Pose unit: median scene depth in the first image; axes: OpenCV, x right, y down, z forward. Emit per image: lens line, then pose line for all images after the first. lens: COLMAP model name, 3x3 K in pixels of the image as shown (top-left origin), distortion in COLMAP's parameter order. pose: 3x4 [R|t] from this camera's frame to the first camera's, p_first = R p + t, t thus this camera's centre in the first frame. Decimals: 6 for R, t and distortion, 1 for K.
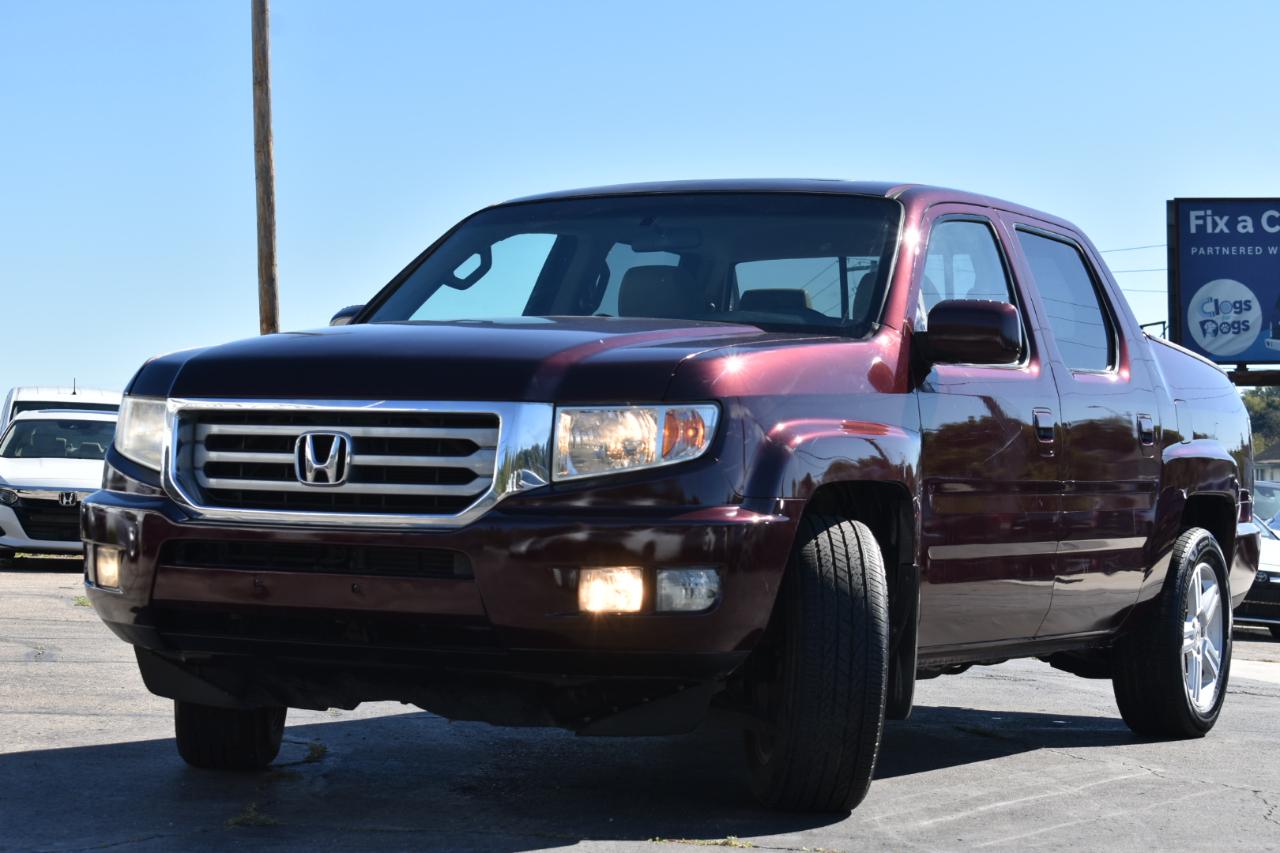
lens RADIAL K [[2734.2, 0, 640.0], [0, 2734.2, 426.5], [0, 0, 1]] dist [-0.017644, 0.032126]
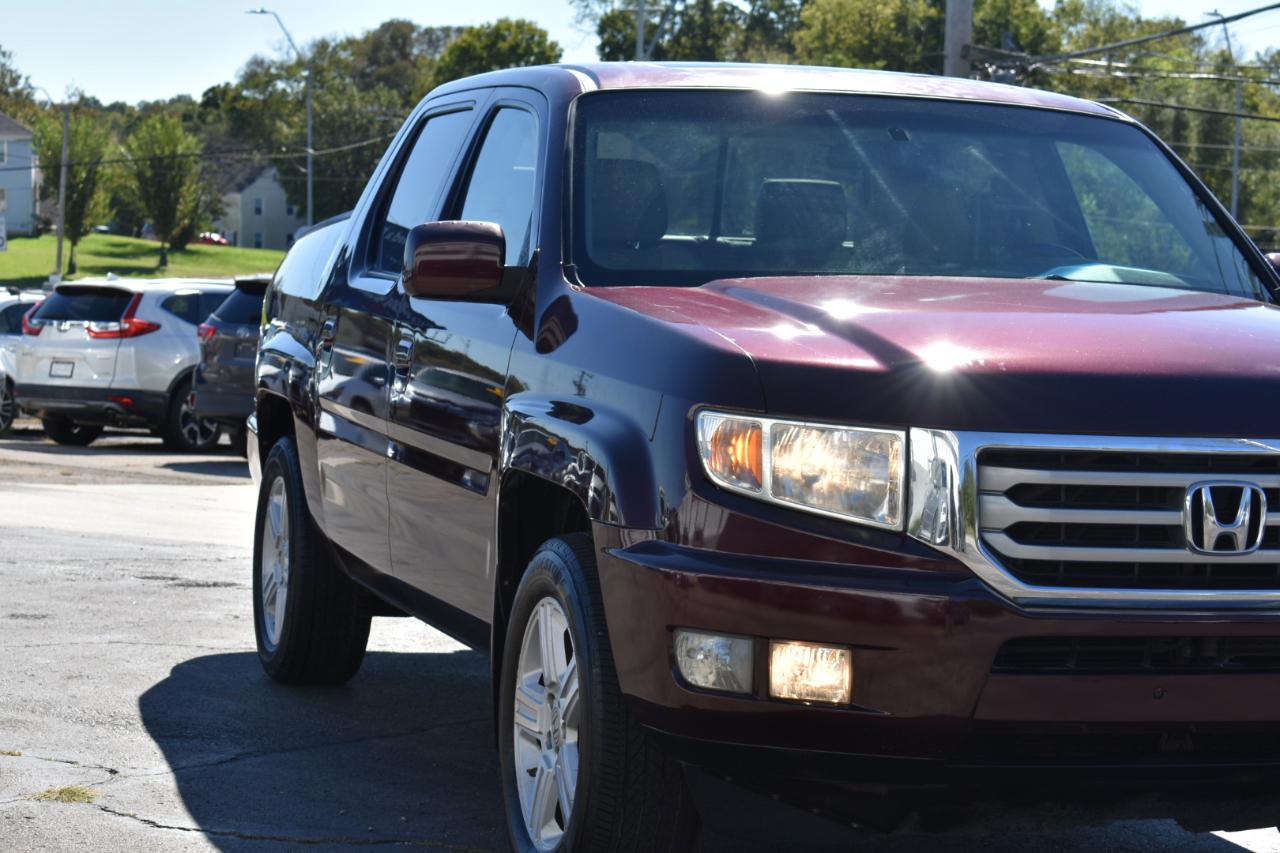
lens RADIAL K [[2948.8, 0, 640.0], [0, 2948.8, 426.5], [0, 0, 1]] dist [0.037364, -0.108793]
pose [[0.713743, -0.039106, 0.699315, -0.785360], [-0.033000, 0.995454, 0.089347, -0.079066], [-0.699629, -0.086848, 0.709208, 0.541056]]
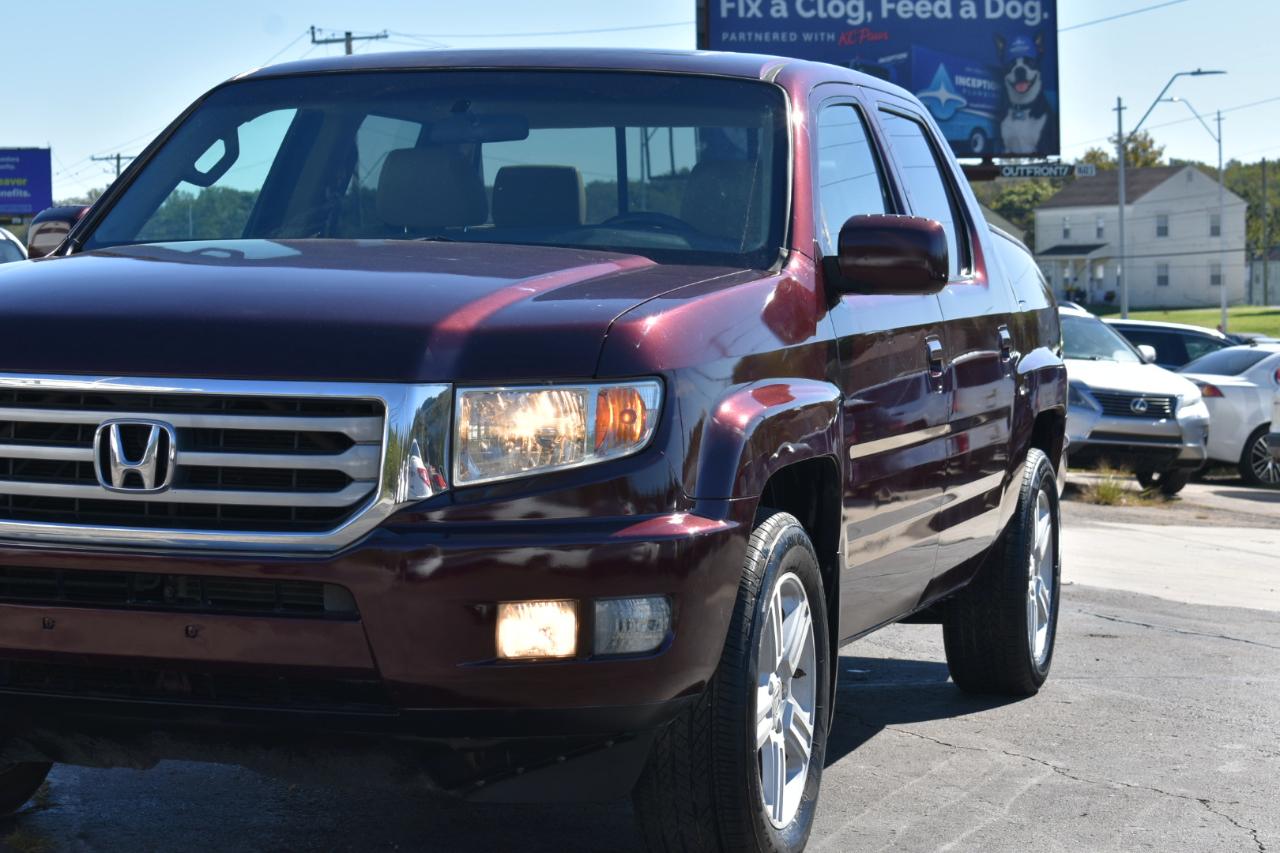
lens RADIAL K [[2948.9, 0, 640.0], [0, 2948.9, 426.5], [0, 0, 1]] dist [-0.087671, 0.615534]
pose [[0.981667, -0.016294, 0.189906, -0.132437], [0.002185, 0.997236, 0.074270, -0.055694], [-0.190591, -0.072493, 0.978989, 0.182408]]
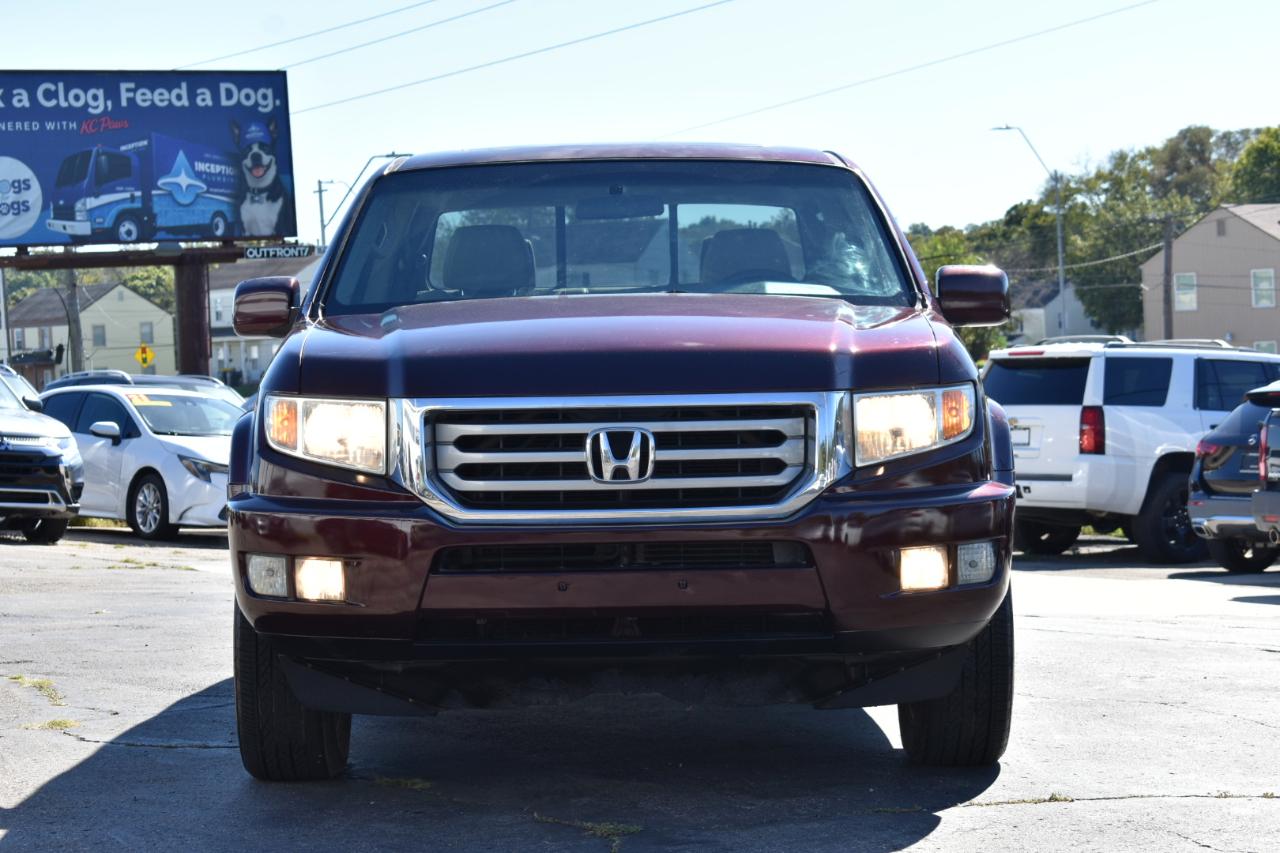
lens RADIAL K [[2948.9, 0, 640.0], [0, 2948.9, 426.5], [0, 0, 1]] dist [-0.087671, 0.615534]
pose [[0.879419, -0.049370, 0.473481, -0.609932], [0.028768, 0.998301, 0.050662, -0.052163], [-0.475178, -0.030932, 0.879346, 0.060478]]
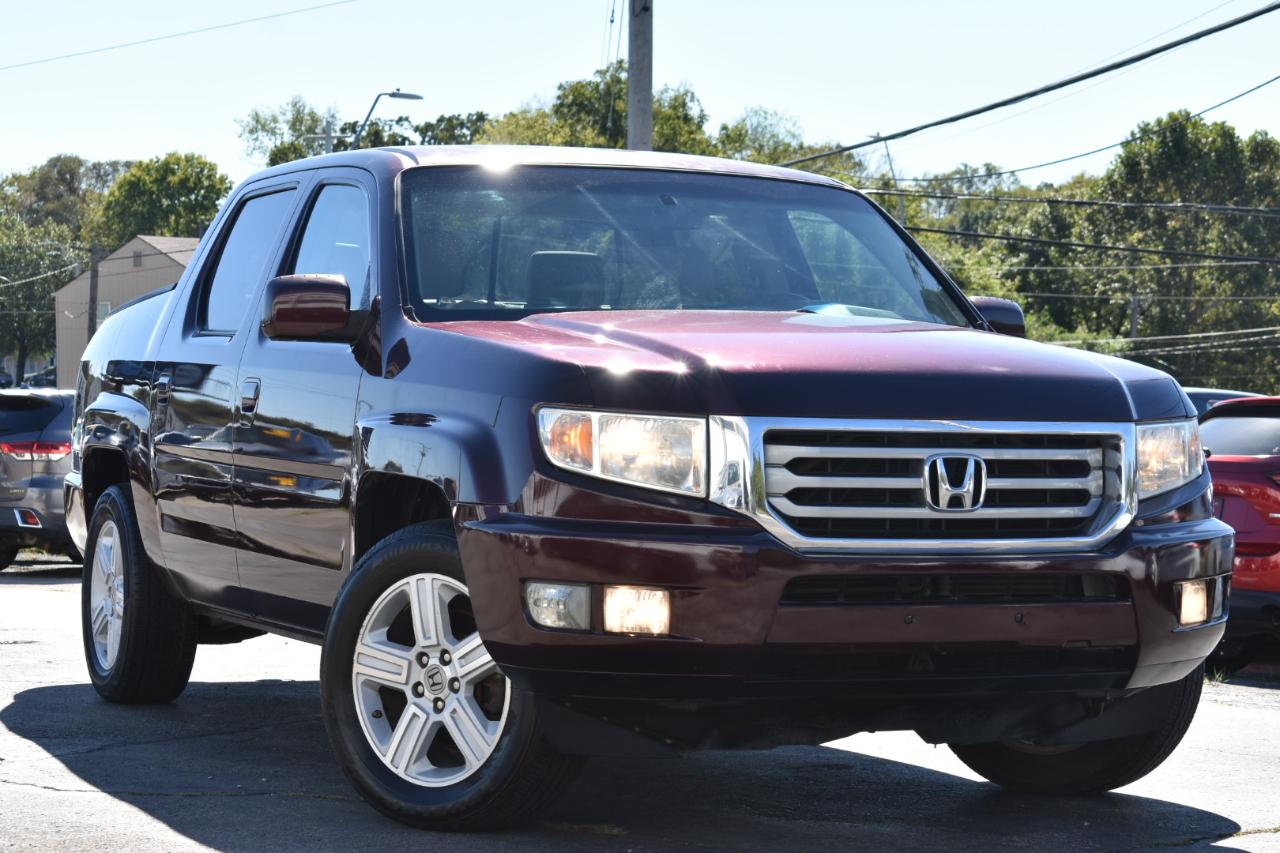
lens RADIAL K [[2948.9, 0, 640.0], [0, 2948.9, 426.5], [0, 0, 1]] dist [-0.087671, 0.615534]
pose [[0.631107, -0.021898, 0.775386, -0.967291], [-0.017724, 0.998933, 0.042636, -0.048874], [-0.775493, -0.040651, 0.630046, 0.441863]]
